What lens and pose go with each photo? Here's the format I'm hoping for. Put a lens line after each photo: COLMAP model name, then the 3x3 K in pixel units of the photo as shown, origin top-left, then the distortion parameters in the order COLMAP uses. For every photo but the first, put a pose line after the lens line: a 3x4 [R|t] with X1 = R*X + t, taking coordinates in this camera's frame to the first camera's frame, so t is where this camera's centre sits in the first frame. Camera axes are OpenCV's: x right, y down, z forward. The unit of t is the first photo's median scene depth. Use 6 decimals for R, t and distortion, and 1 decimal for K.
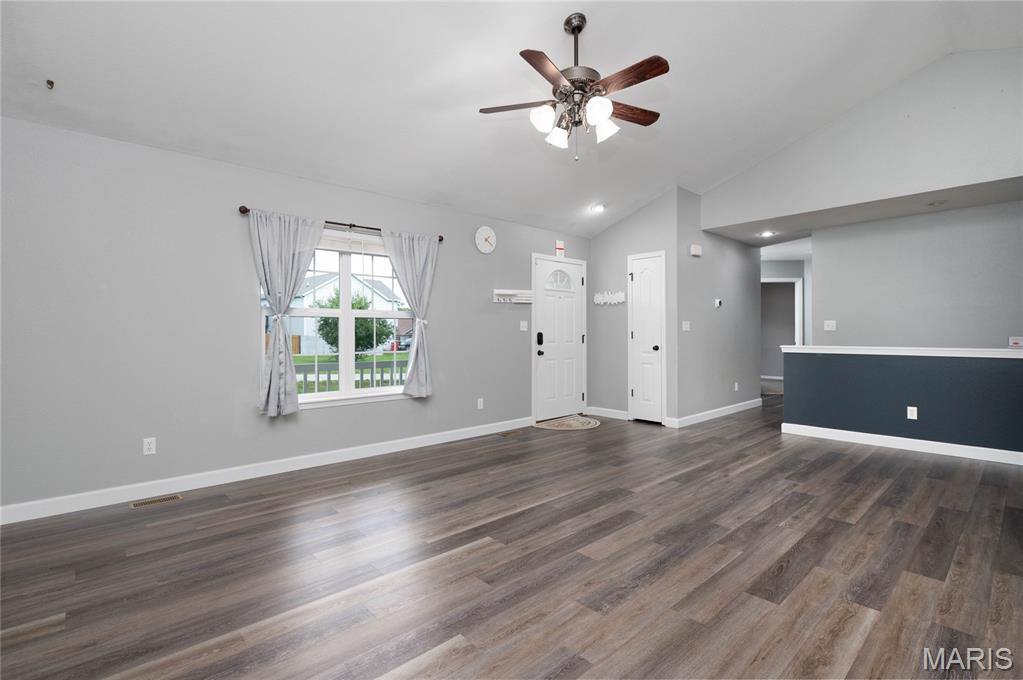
lens RADIAL K [[476.6, 0, 511.5], [0, 476.6, 340.0], [0, 0, 1]] dist [-0.001696, -0.000020]
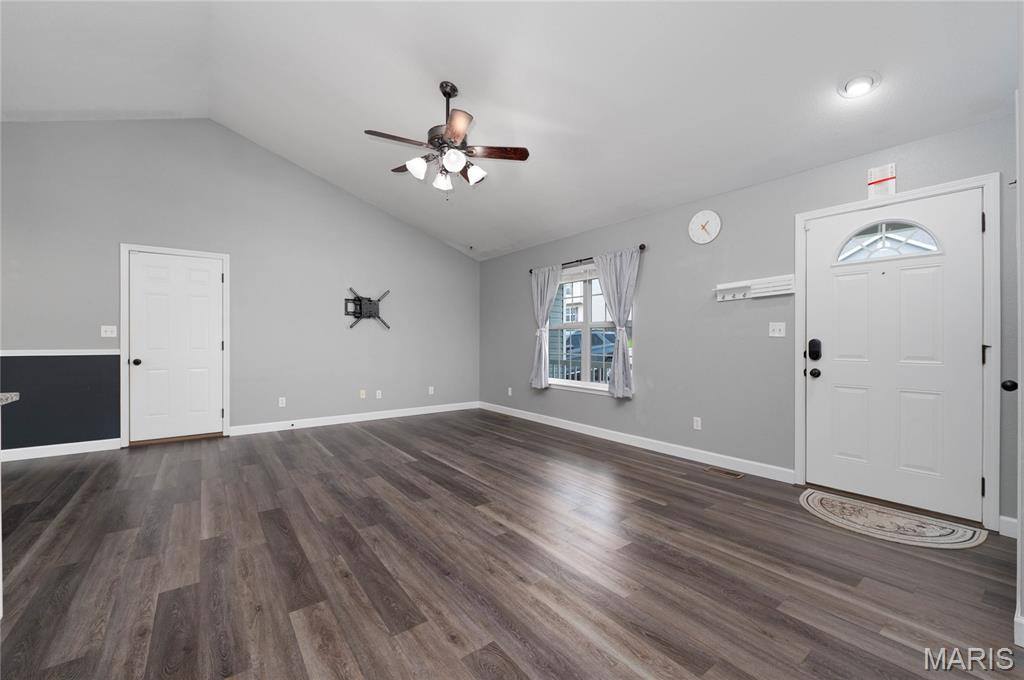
lens RADIAL K [[412.0, 0, 510.1], [0, 412.0, 338.8], [0, 0, 1]] dist [-0.002360, -0.000253]
pose [[-0.099400, -0.001361, -0.995047, 1.228614], [-0.016684, 0.999861, 0.000299, -0.020351], [0.994908, 0.016631, -0.099409, 1.312090]]
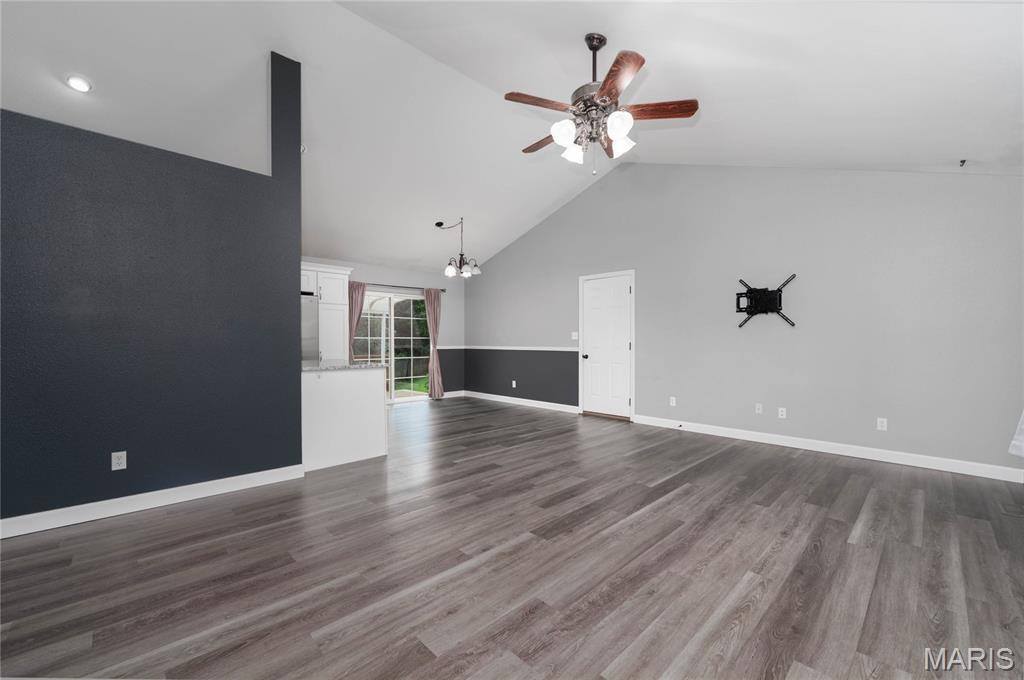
lens RADIAL K [[412.0, 0, 510.1], [0, 412.0, 338.8], [0, 0, 1]] dist [-0.002360, -0.000253]
pose [[-0.999635, 0.002696, -0.026887, 0.357130], [0.002391, 0.999932, 0.011388, -0.032550], [0.026916, 0.011320, -0.999574, 1.967725]]
